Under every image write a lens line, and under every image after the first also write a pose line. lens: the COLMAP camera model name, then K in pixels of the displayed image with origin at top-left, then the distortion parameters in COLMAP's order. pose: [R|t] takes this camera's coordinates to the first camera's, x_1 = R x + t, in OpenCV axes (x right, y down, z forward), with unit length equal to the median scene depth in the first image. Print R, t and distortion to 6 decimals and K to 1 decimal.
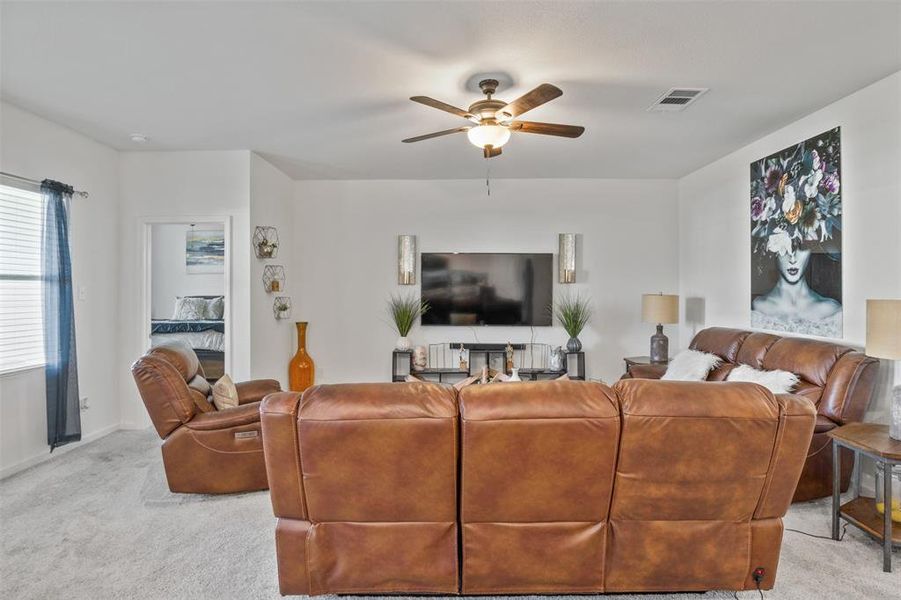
lens RADIAL K [[465.9, 0, 449.3], [0, 465.9, 286.9], [0, 0, 1]] dist [0.000179, 0.000858]
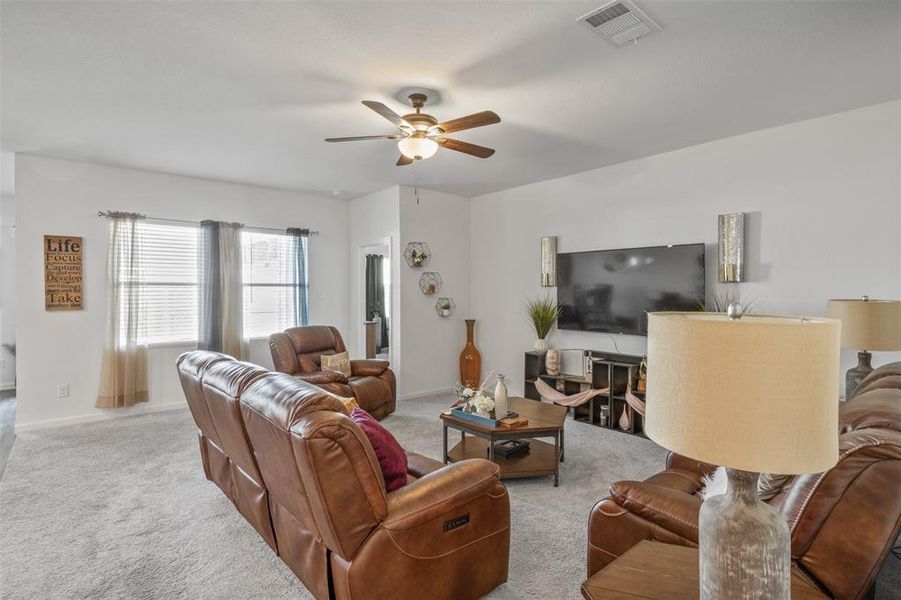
lens RADIAL K [[465.9, 0, 449.3], [0, 465.9, 286.9], [0, 0, 1]] dist [0.000179, 0.000858]
pose [[0.659656, -0.007624, -0.751529, 0.521891], [0.005986, 0.999970, -0.004891, -0.000304], [0.751544, -0.001272, 0.659682, 0.198774]]
